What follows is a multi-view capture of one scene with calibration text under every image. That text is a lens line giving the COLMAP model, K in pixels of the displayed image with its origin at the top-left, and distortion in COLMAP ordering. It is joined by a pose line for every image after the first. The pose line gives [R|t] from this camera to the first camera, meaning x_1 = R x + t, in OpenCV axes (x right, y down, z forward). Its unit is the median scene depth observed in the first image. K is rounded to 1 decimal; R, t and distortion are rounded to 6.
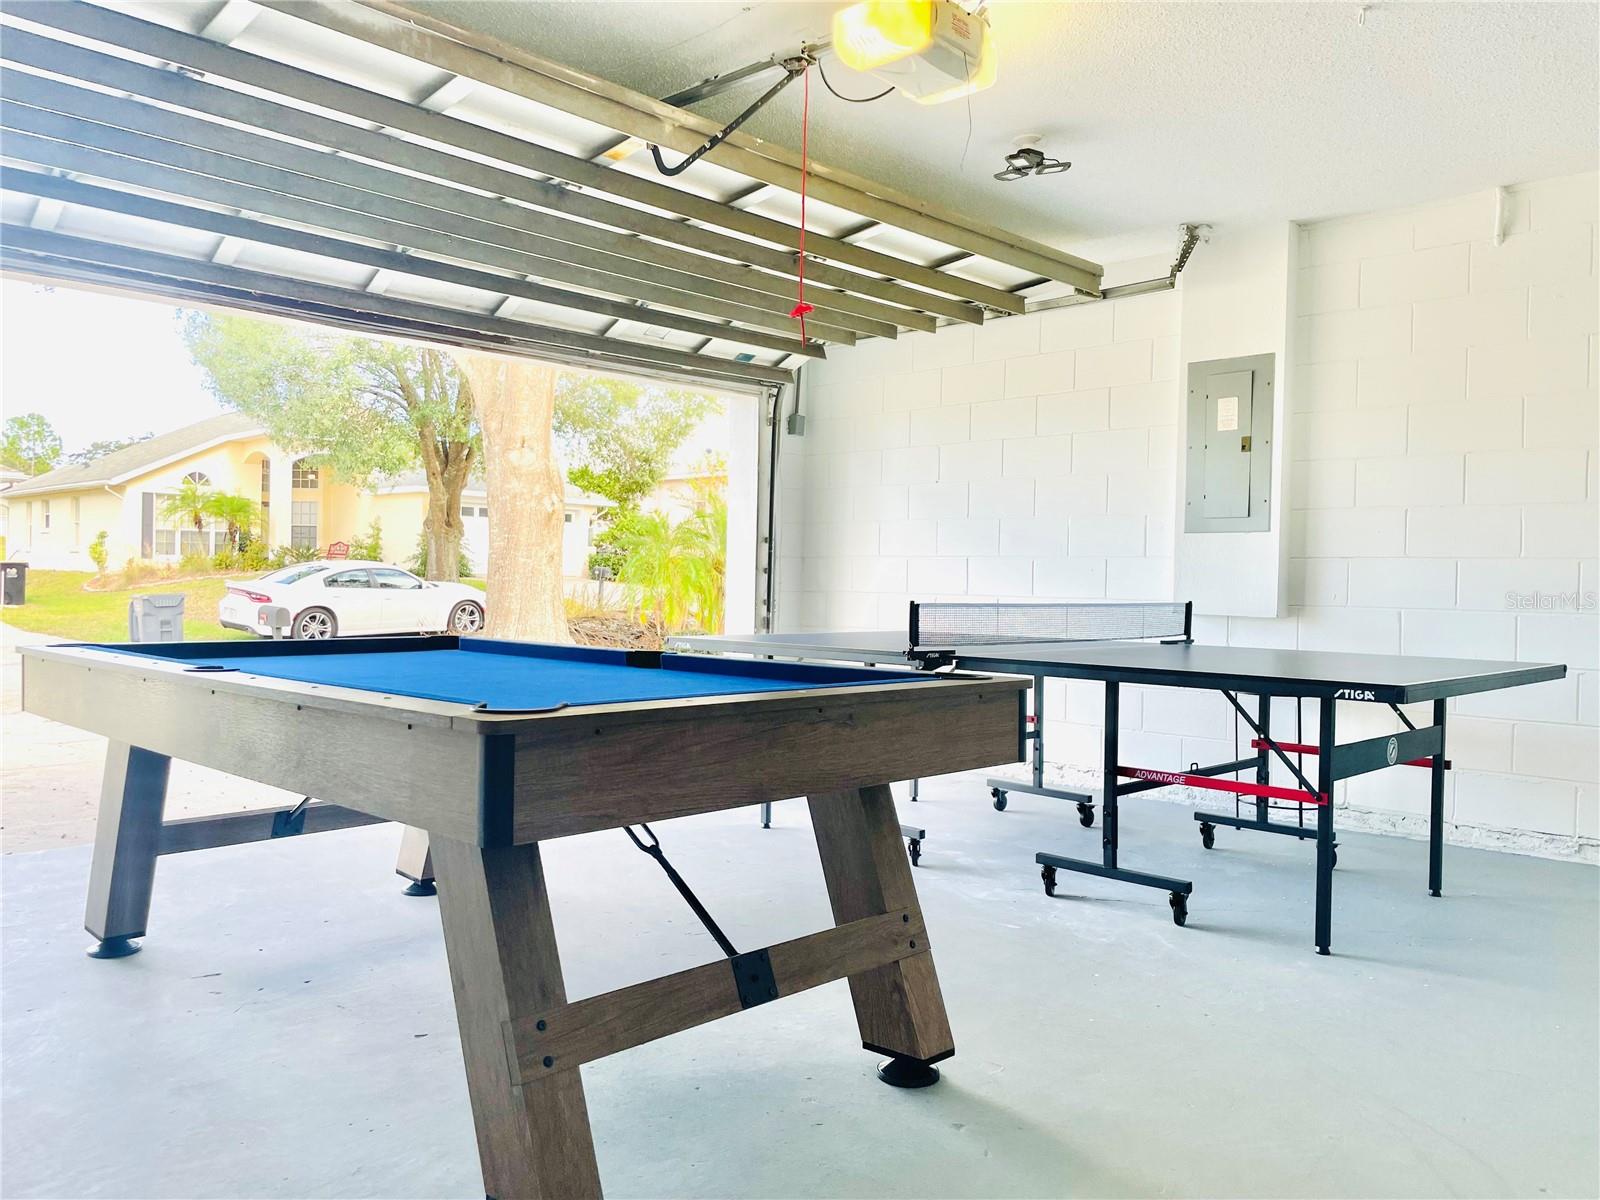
lens RADIAL K [[1207.2, 0, 800.0], [0, 1207.2, 600.0], [0, 0, 1]] dist [0.034455, -0.000049]
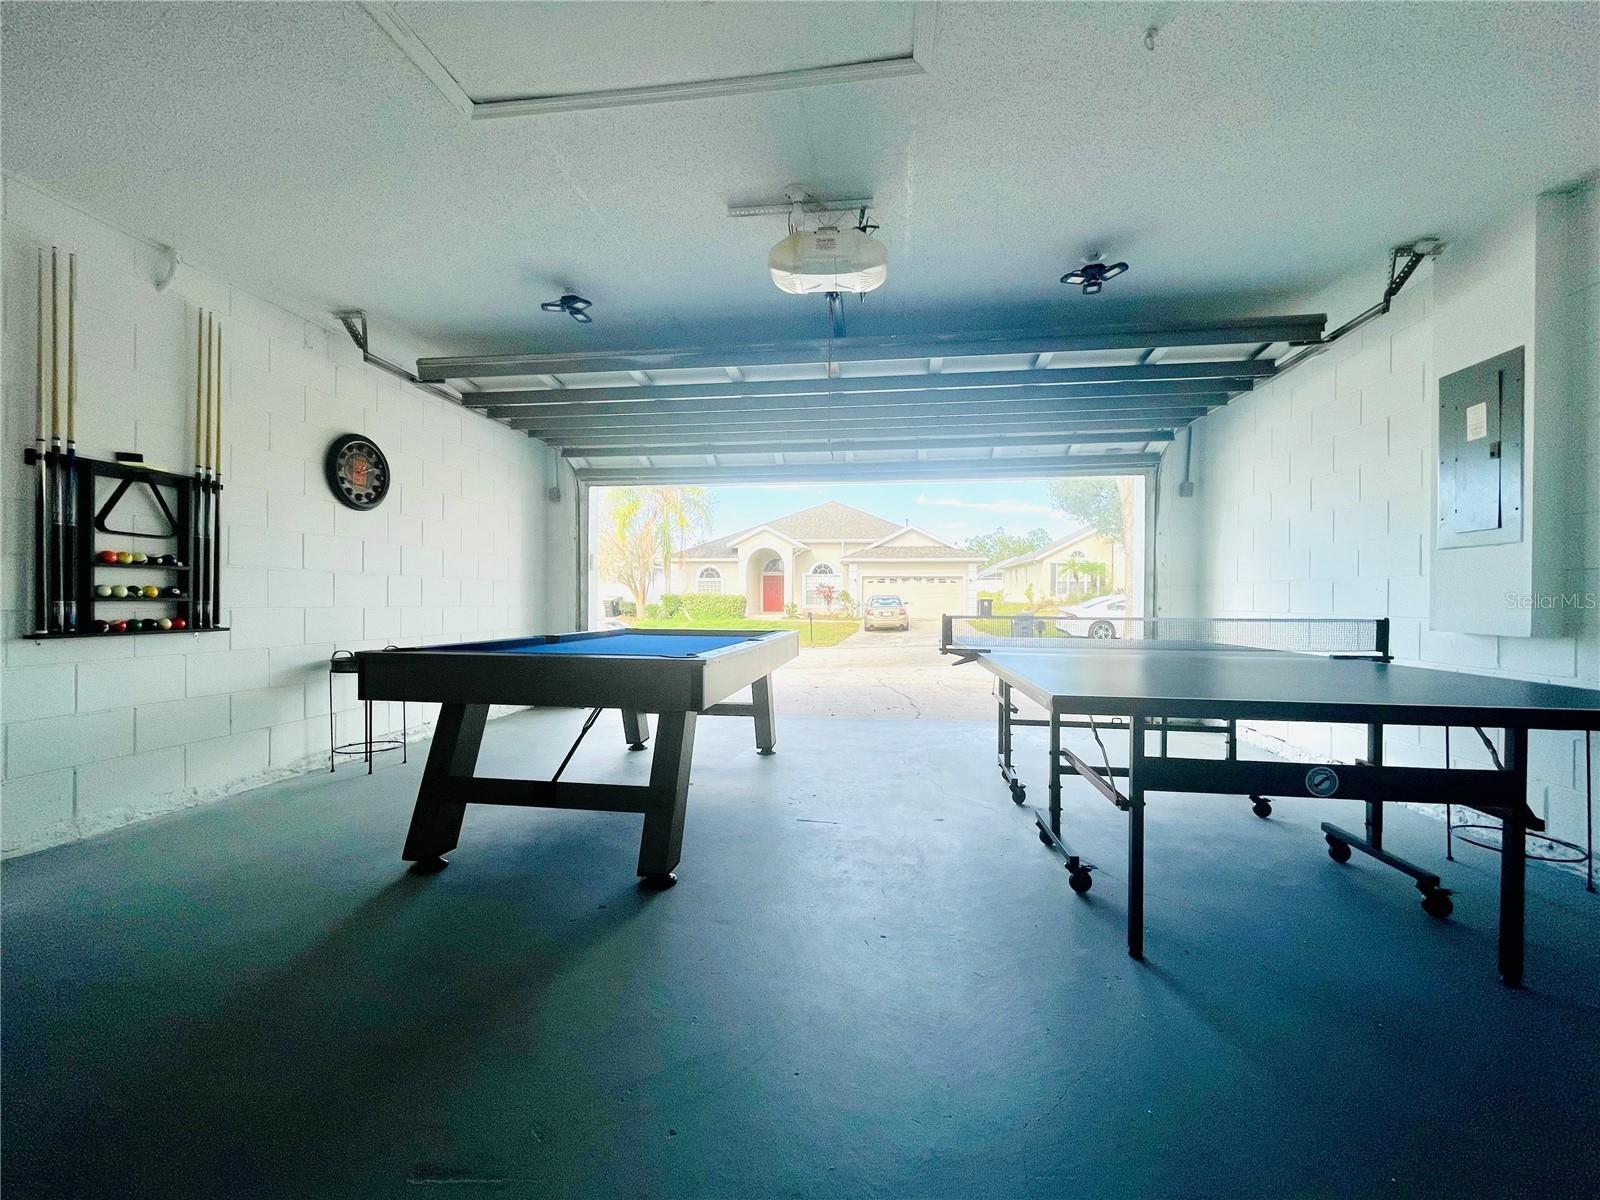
lens RADIAL K [[645.6, 0, 800.0], [0, 645.6, 600.0], [0, 0, 1]] dist [-0.000017, -0.006045]
pose [[0.594730, -0.011161, -0.803848, 0.430432], [-0.011322, 0.999688, -0.022257, 0.003505], [0.803846, 0.022338, 0.594418, 0.272150]]
